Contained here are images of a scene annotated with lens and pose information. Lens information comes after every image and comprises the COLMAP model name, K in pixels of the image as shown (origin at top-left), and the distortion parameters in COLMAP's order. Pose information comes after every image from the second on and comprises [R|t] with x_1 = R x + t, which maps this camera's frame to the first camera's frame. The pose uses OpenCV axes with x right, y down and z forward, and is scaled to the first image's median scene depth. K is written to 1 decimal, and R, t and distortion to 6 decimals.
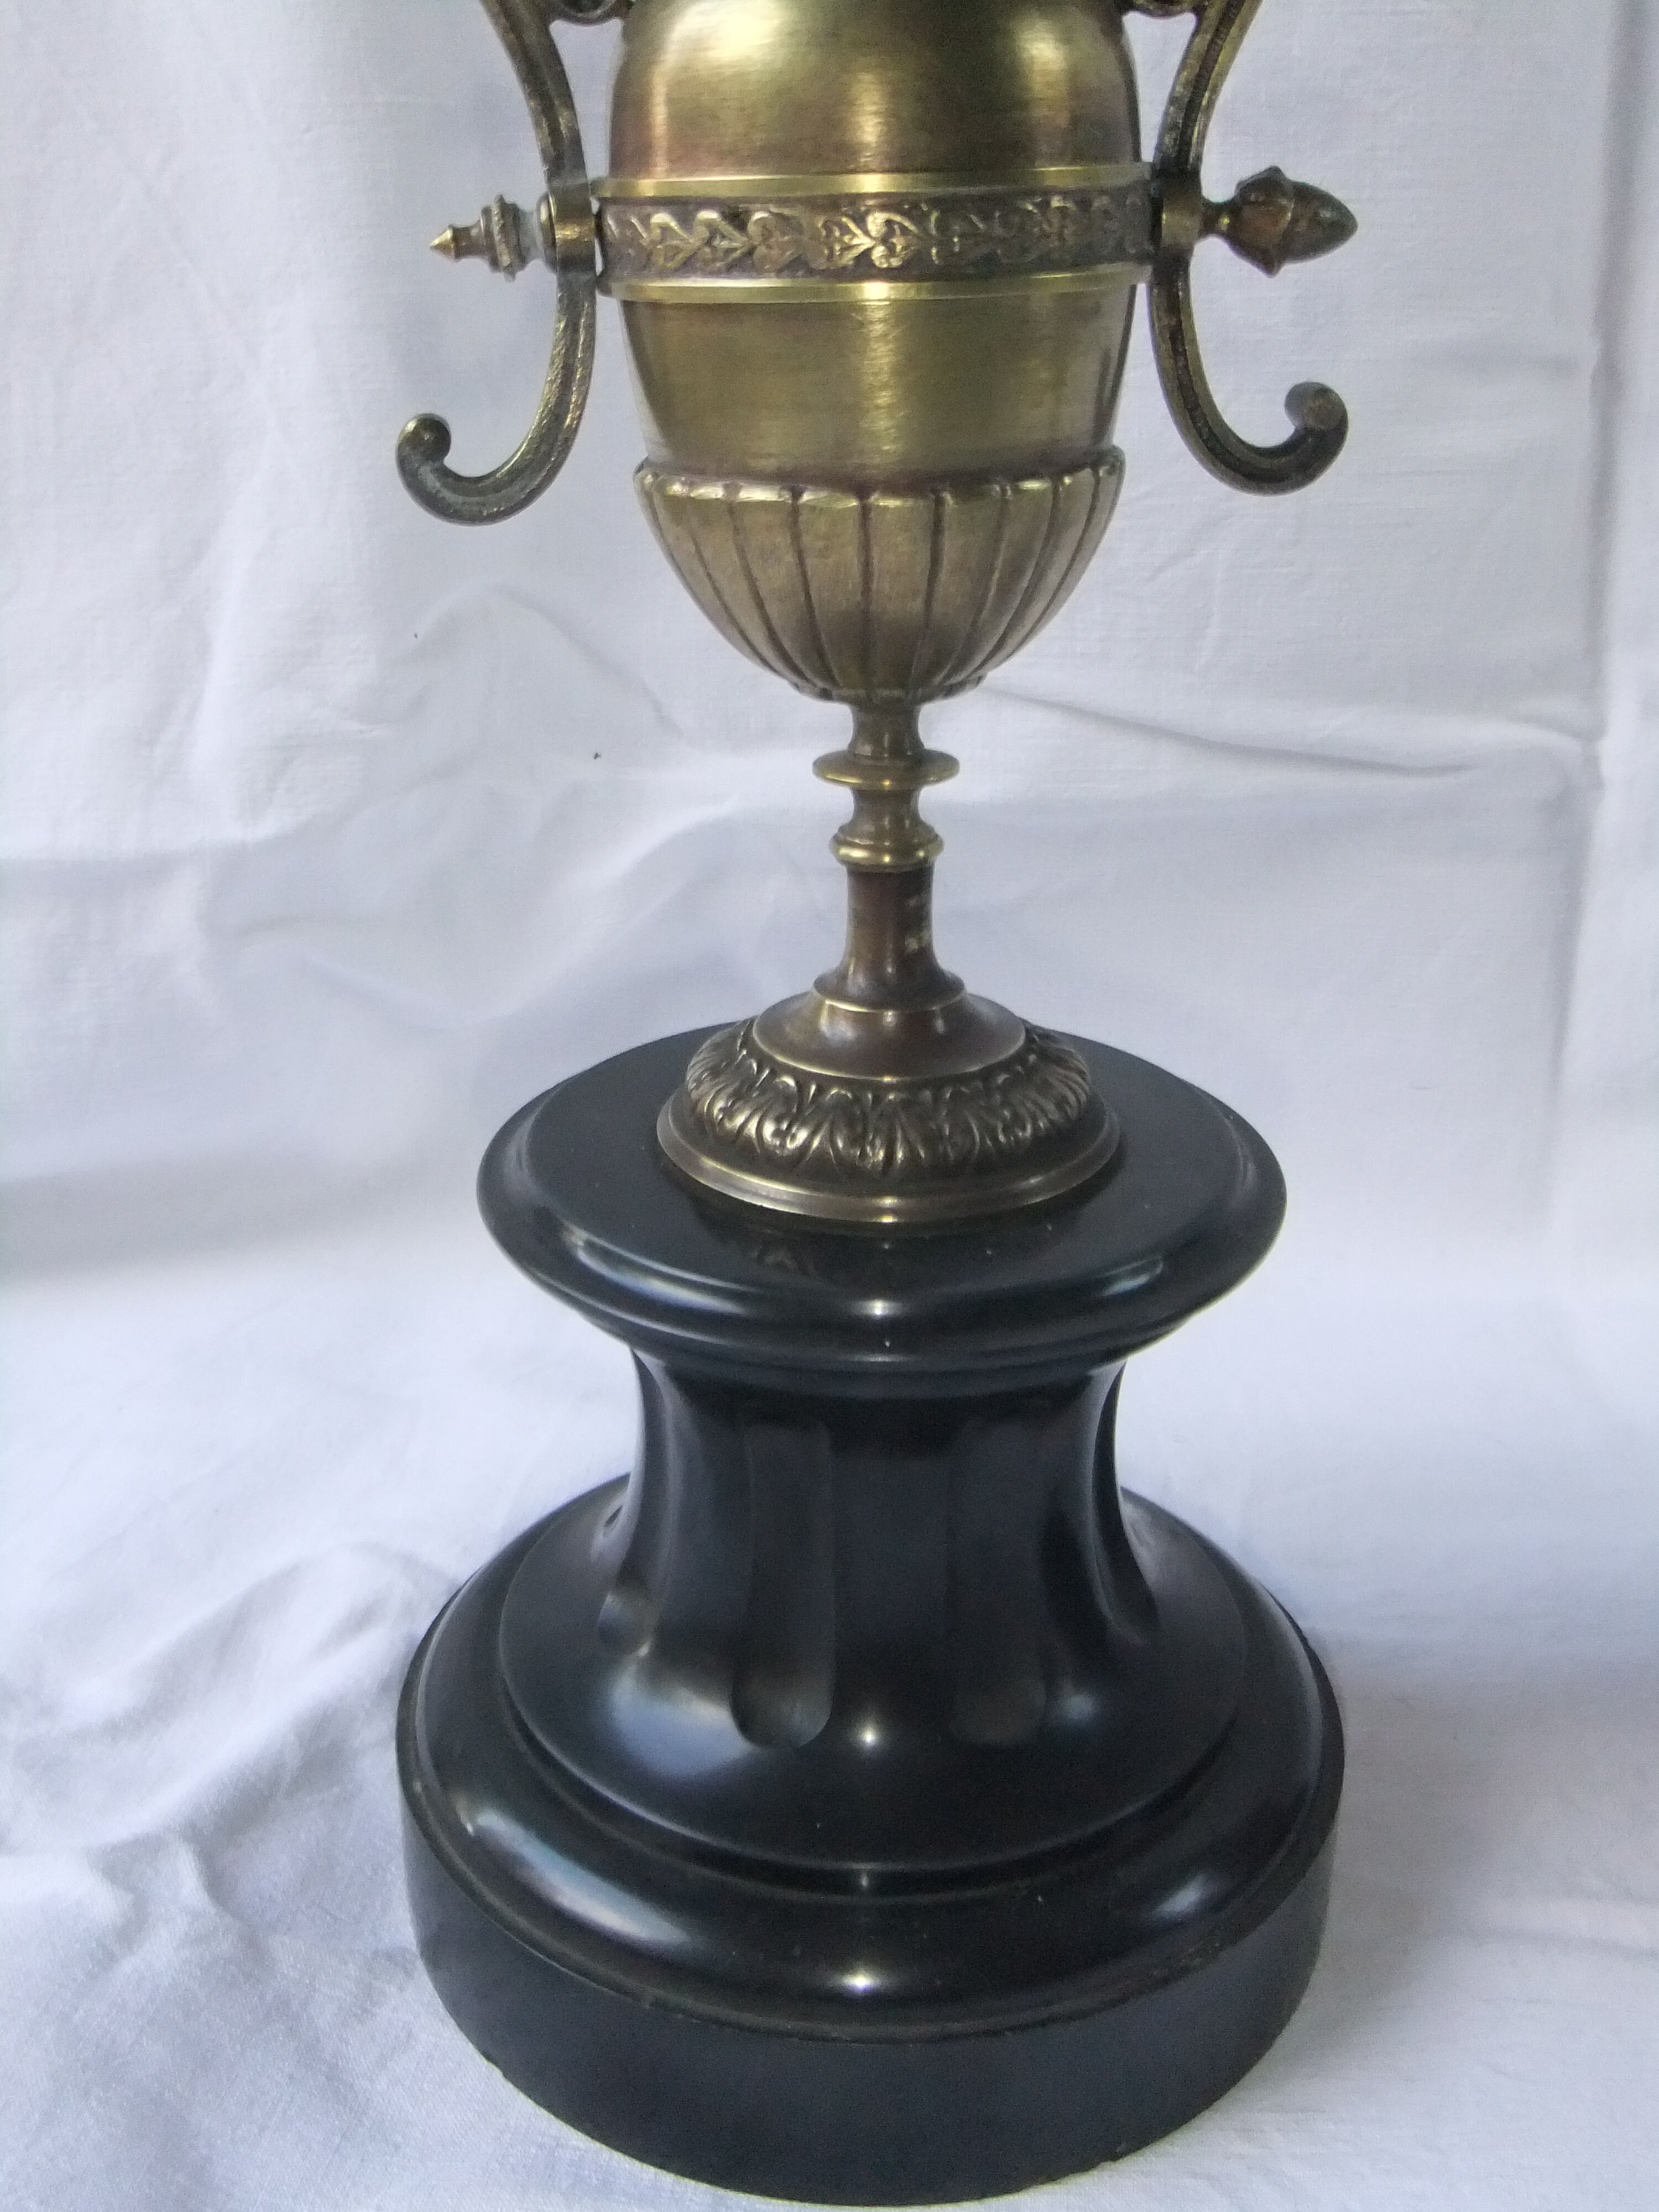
lens RADIAL K [[2195.6, 0, 824.3], [0, 2195.6, 1105.6], [0, 0, 1]] dist [-0.043991, 0.000000]
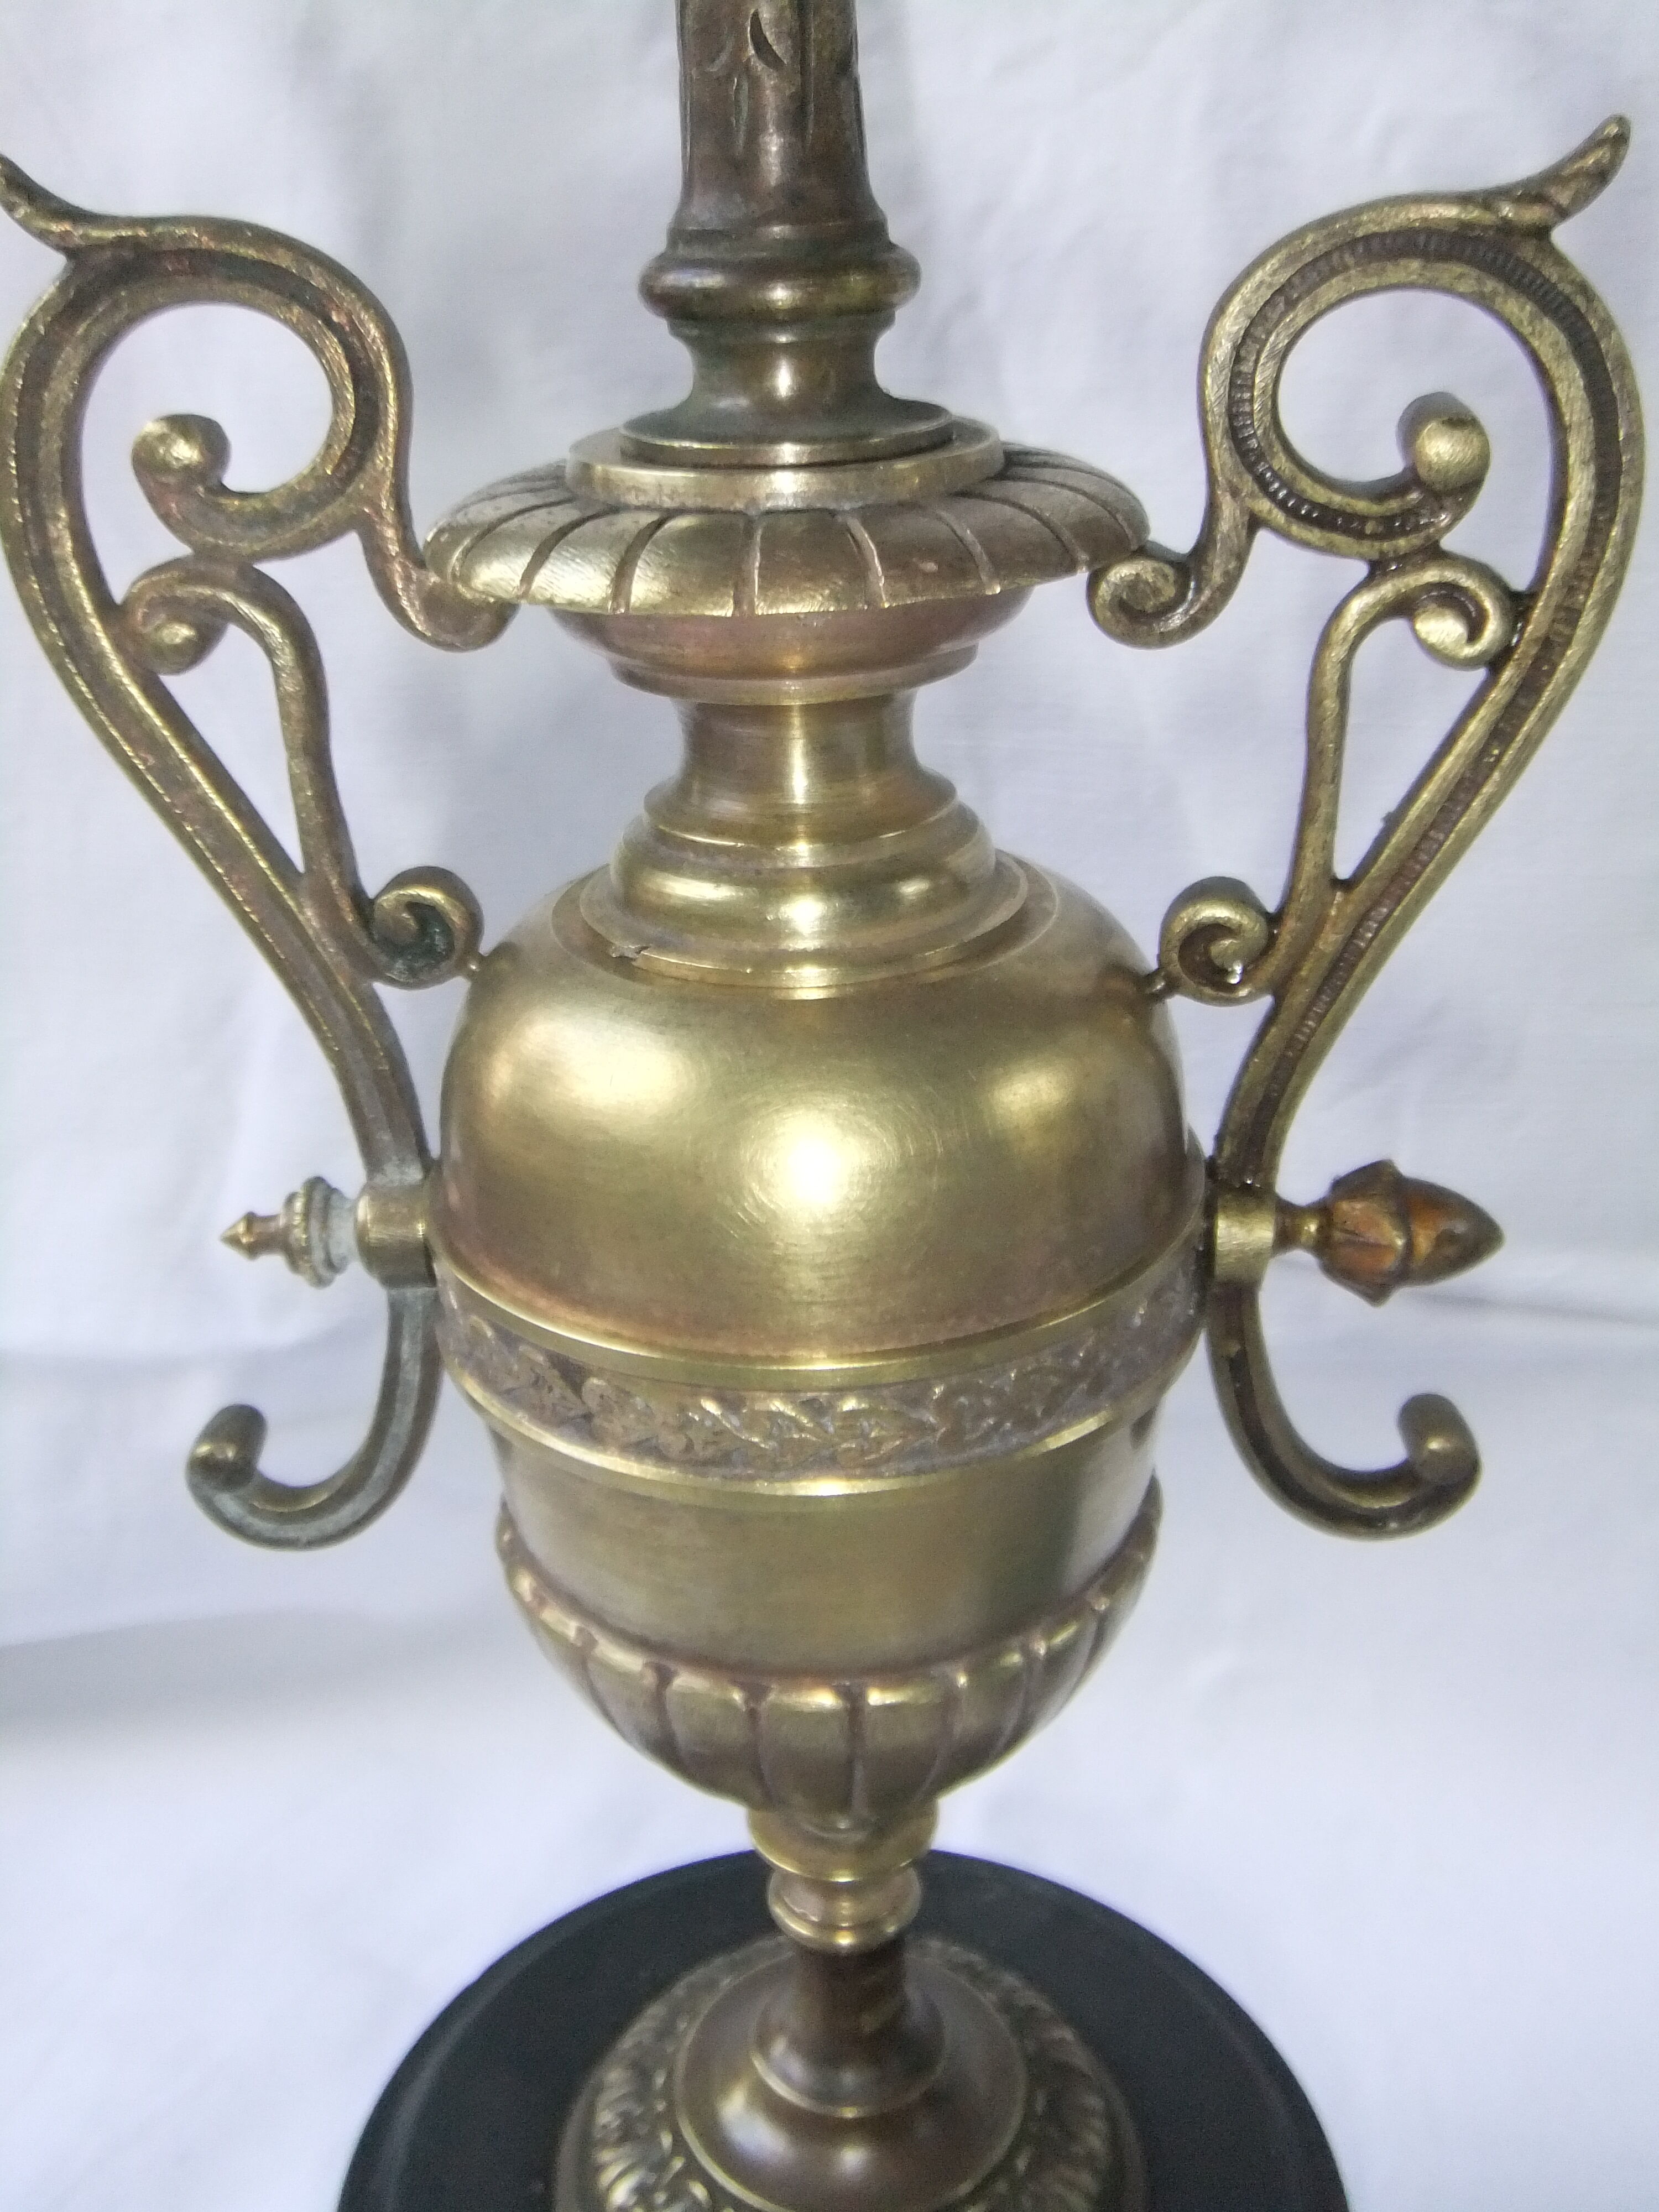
lens RADIAL K [[2195.6, 0, 861.4], [0, 2195.6, 1093.6], [0, 0, 1]] dist [-0.043991, 0.000000]
pose [[0.993063, 0.049187, -0.106800, 0.064491], [-0.046396, 0.998517, 0.028466, -0.266467], [0.108042, -0.023314, 0.993873, 0.158101]]
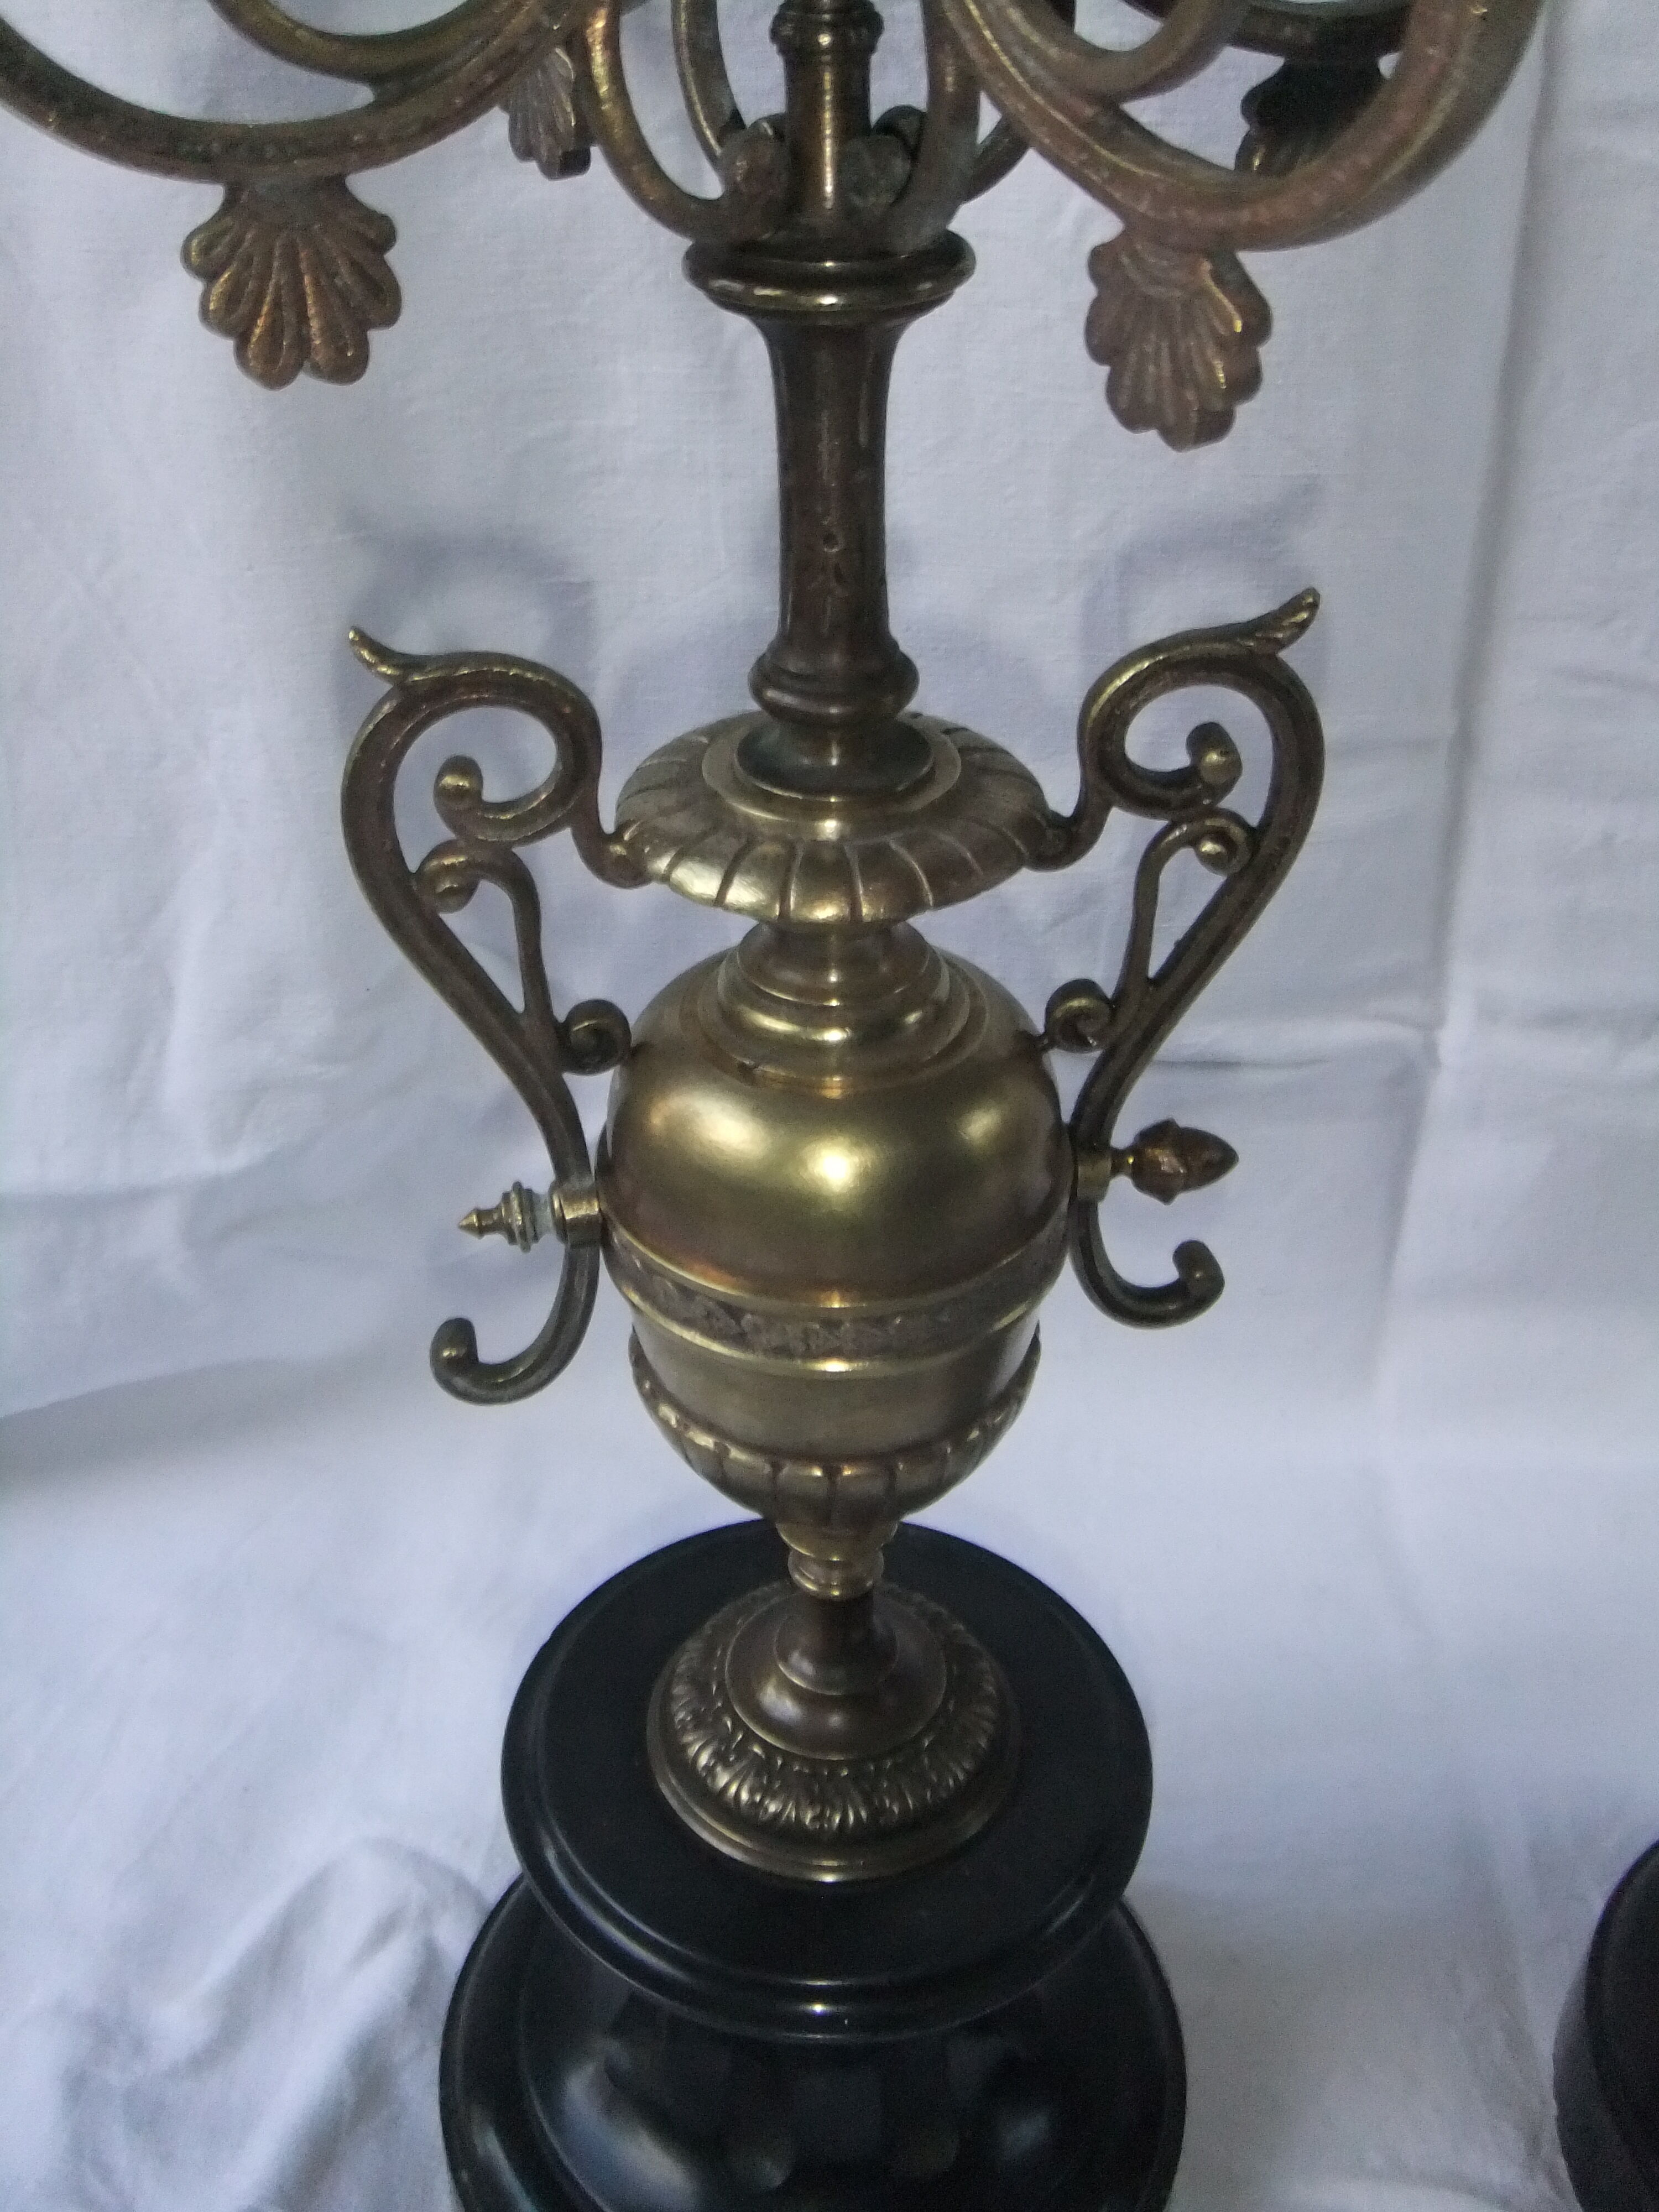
lens RADIAL K [[2195.6, 0, 836.9], [0, 2195.6, 1081.8], [0, 0, 1]] dist [-0.043991, 0.000000]
pose [[0.997459, -0.018339, 0.068846, -0.032062], [0.003999, 0.979192, 0.202897, -0.397863], [-0.071134, -0.202106, 0.976777, -0.084924]]
